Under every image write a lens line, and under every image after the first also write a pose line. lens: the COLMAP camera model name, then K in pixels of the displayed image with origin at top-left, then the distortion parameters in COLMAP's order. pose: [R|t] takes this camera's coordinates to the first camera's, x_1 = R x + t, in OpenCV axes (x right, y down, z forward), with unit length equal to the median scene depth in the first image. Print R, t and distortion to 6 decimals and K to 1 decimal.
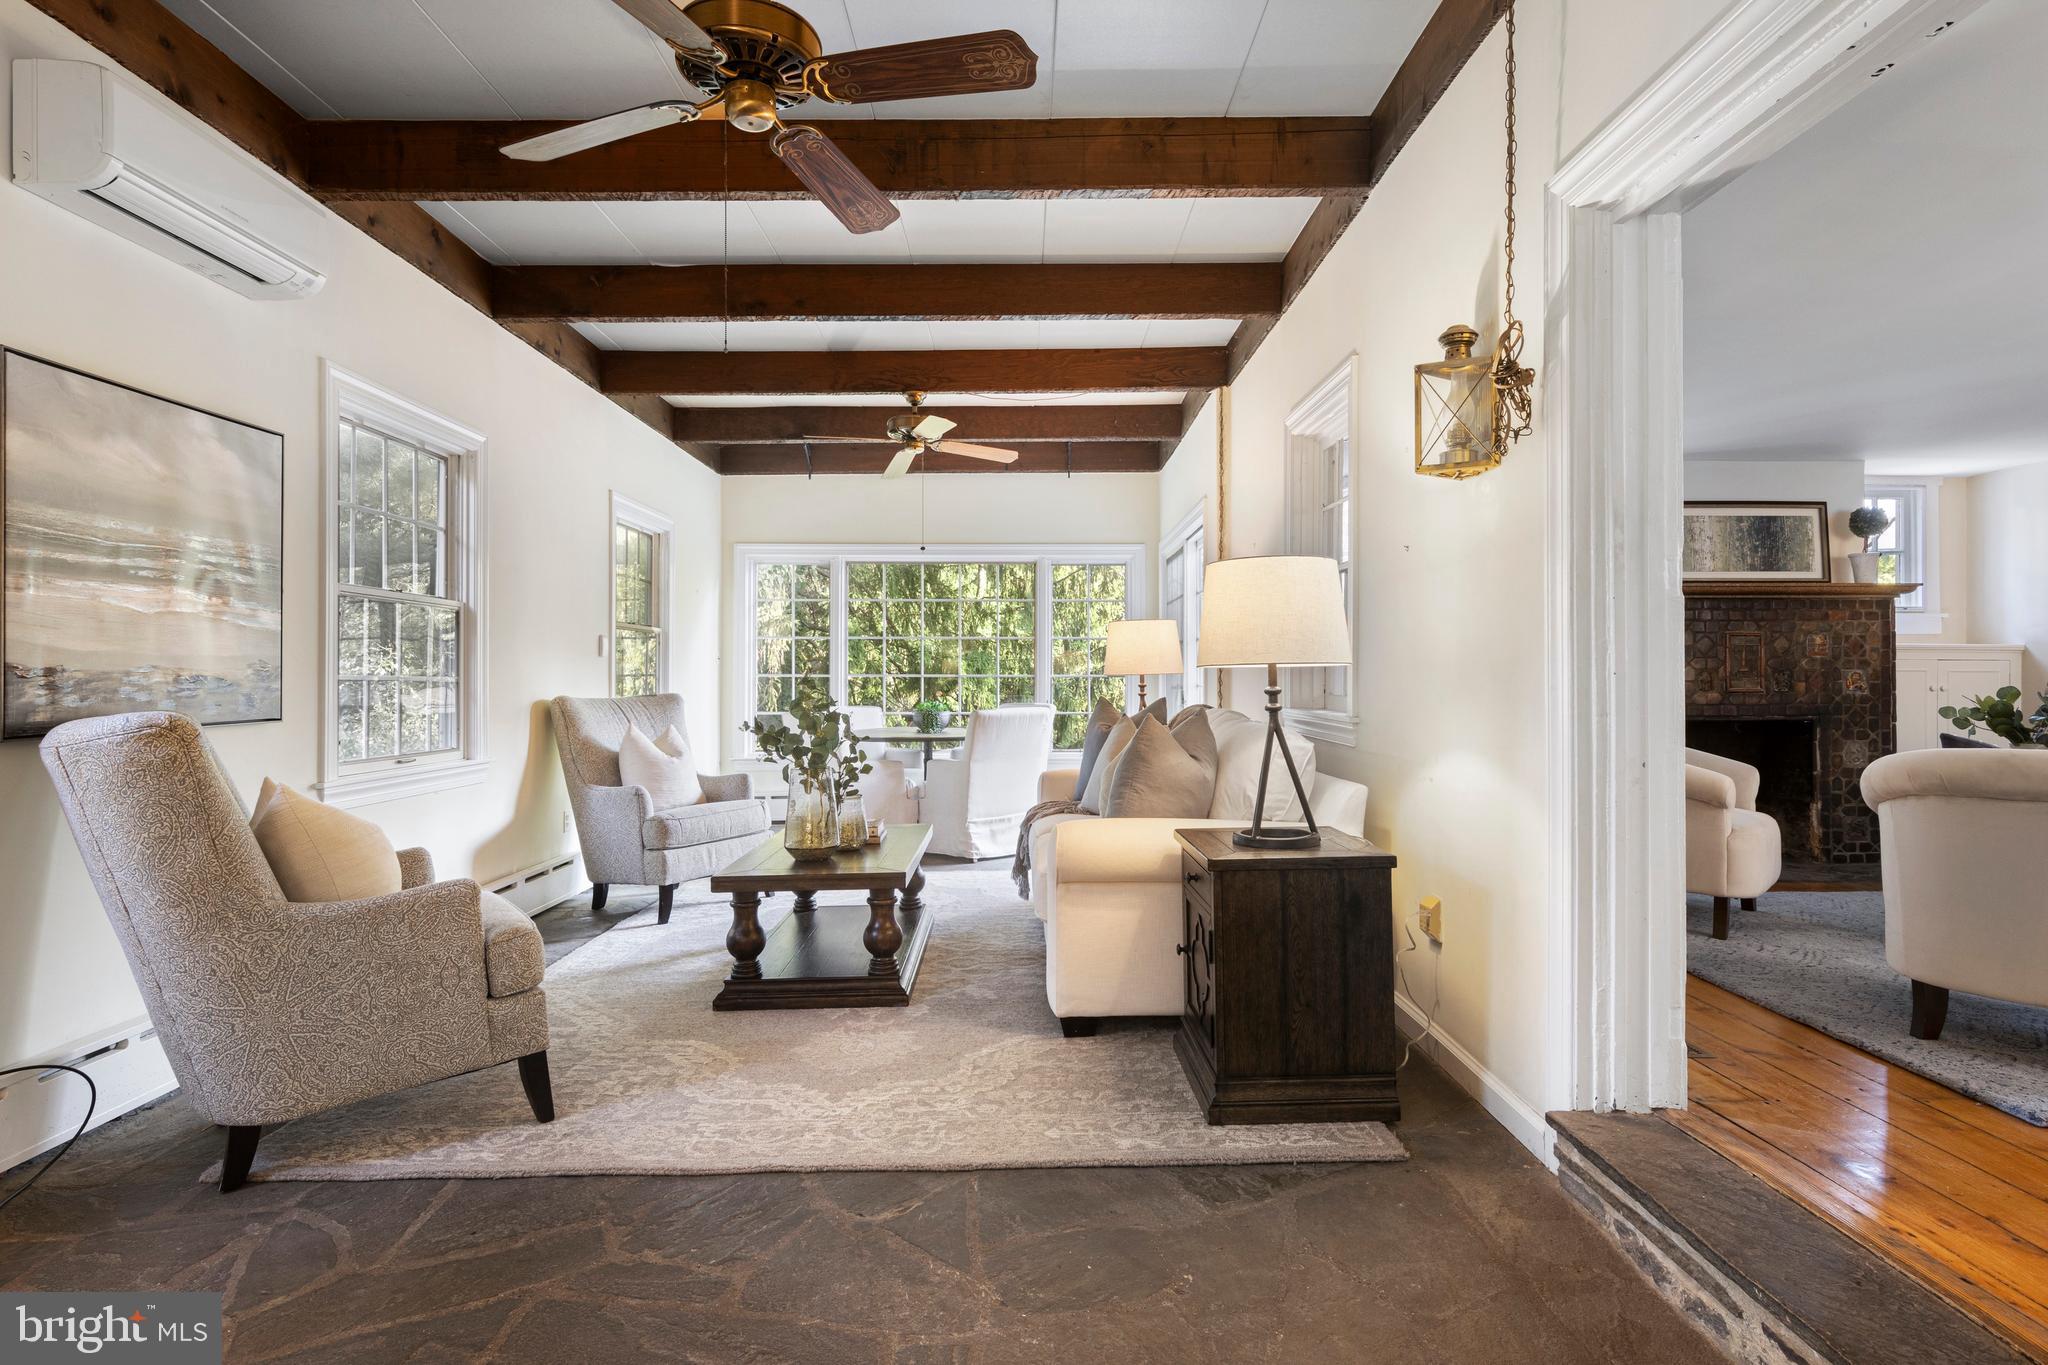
lens RADIAL K [[1058.3, 0, 1019.2], [0, 1058.3, 666.9], [0, 0, 1]] dist [0.010471, -0.001104]
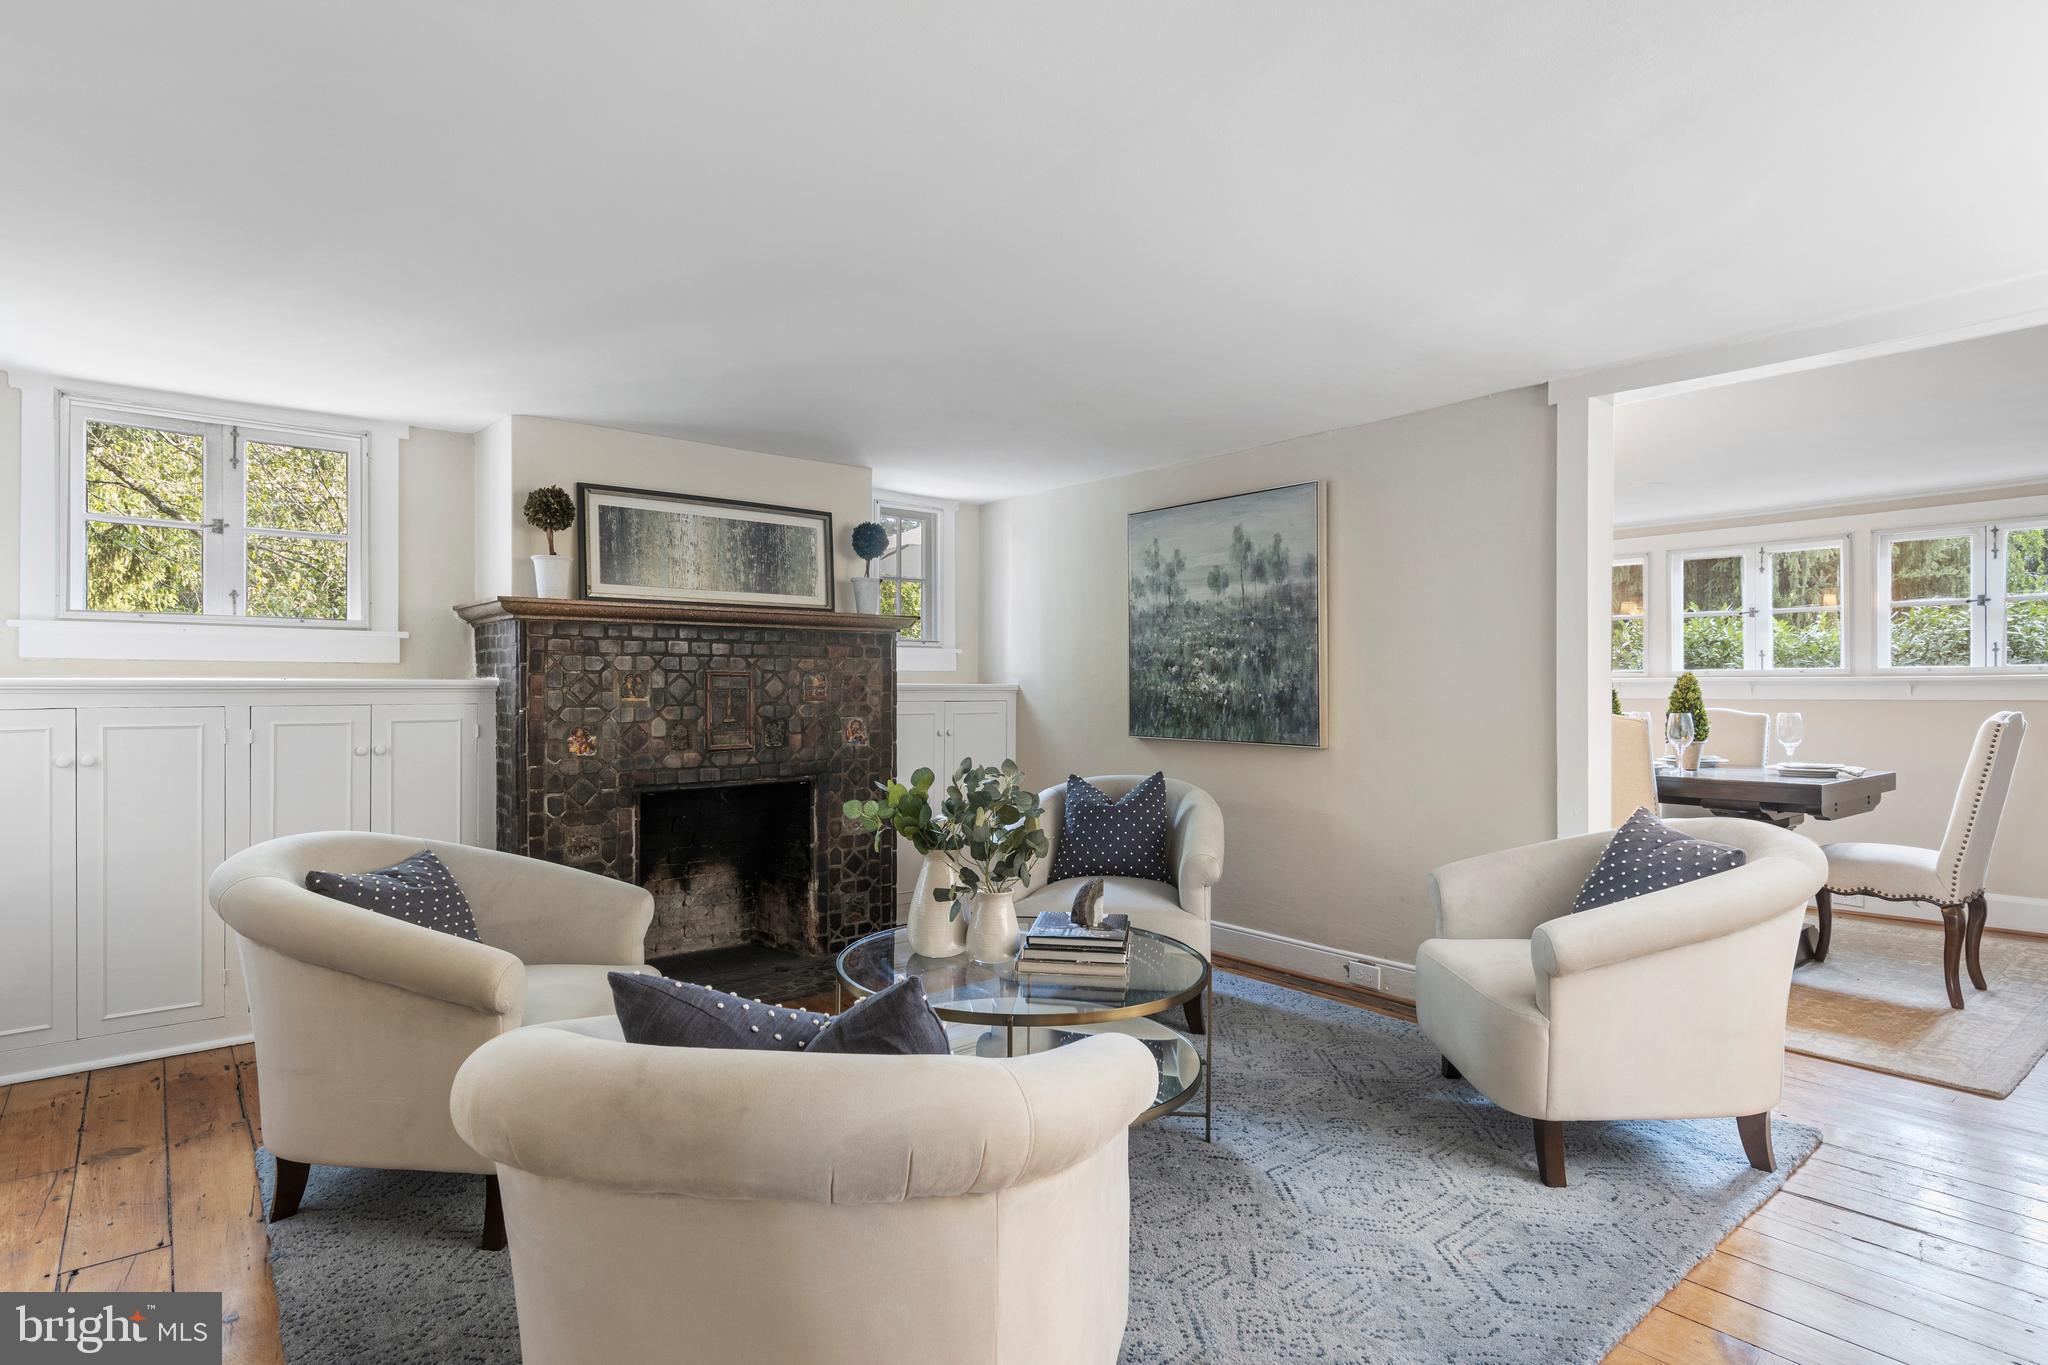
lens RADIAL K [[1058.3, 0, 1020.7], [0, 1058.3, 688.9], [0, 0, 1]] dist [0.010471, -0.001104]
pose [[0.775469, -0.004063, 0.631373, 0.362050], [-0.006985, 0.999863, 0.015013, -0.032719], [-0.631347, -0.016052, 0.775334, 0.276027]]
